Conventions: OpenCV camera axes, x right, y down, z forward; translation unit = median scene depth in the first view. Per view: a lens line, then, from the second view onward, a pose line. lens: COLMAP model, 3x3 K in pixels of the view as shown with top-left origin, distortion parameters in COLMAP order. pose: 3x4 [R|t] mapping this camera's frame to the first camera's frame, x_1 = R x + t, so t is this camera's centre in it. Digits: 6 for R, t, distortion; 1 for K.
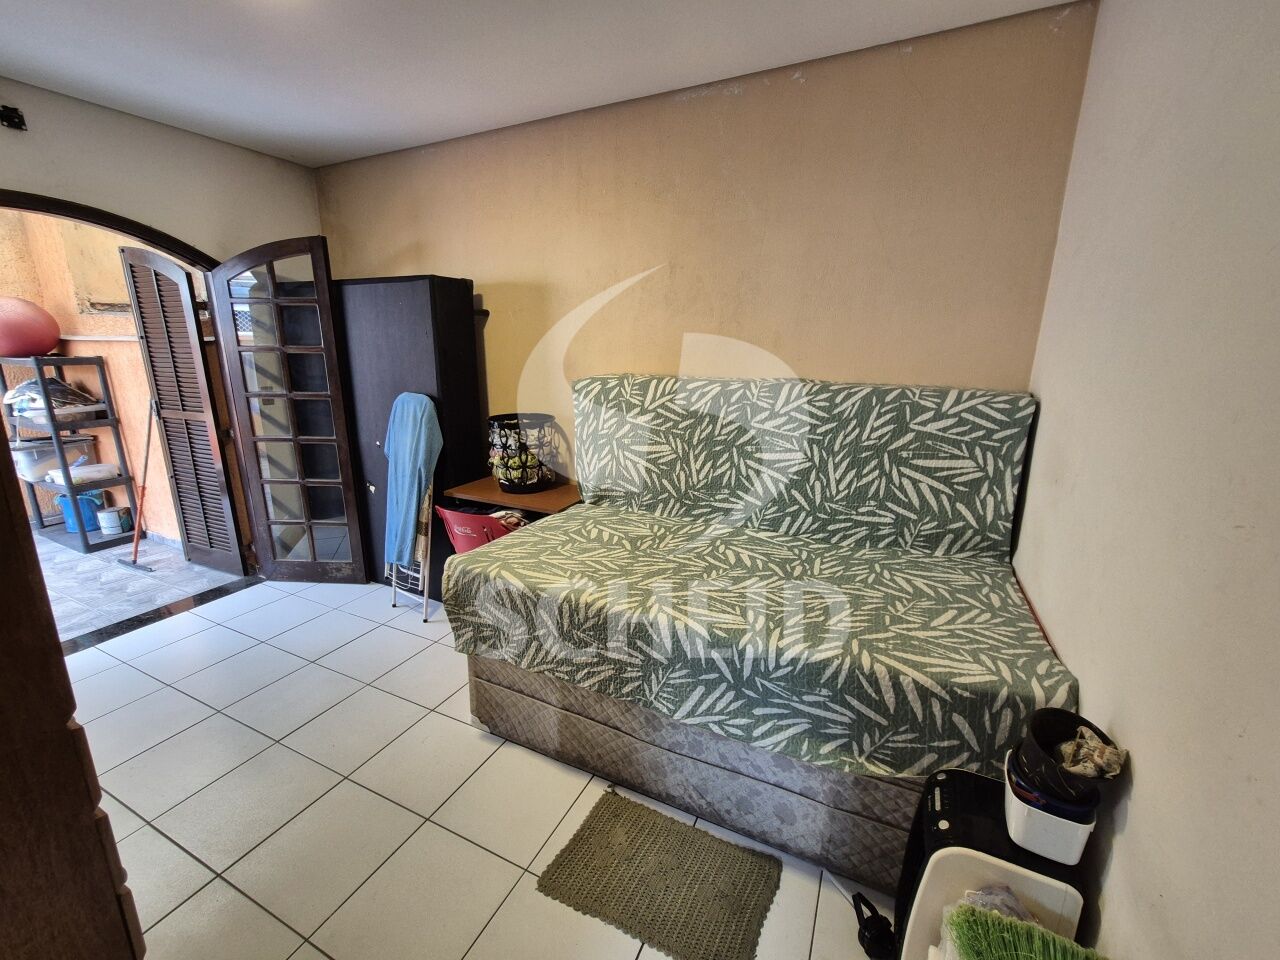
lens RADIAL K [[523.8, 0, 638.9], [0, 523.8, 477.3], [0, 0, 1]] dist [0.002728, -0.000043]
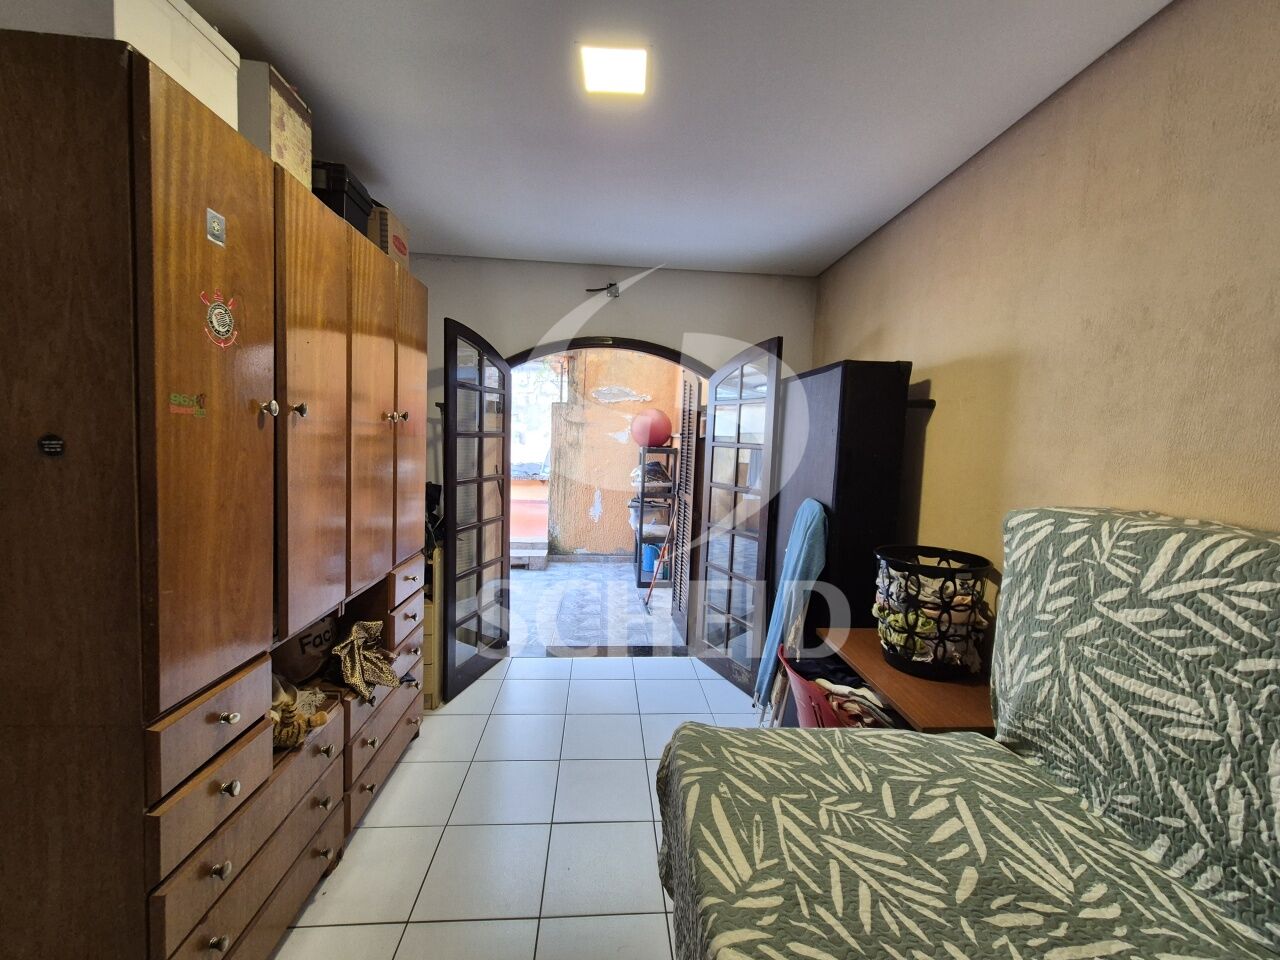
lens RADIAL K [[523.8, 0, 641.9], [0, 523.8, 475.1], [0, 0, 1]] dist [0.002728, -0.000043]
pose [[0.499442, 0.074459, -0.863142, 0.166136], [-0.240032, 0.969189, -0.055283, -0.098040], [0.832432, 0.234793, 0.501926, 0.388330]]
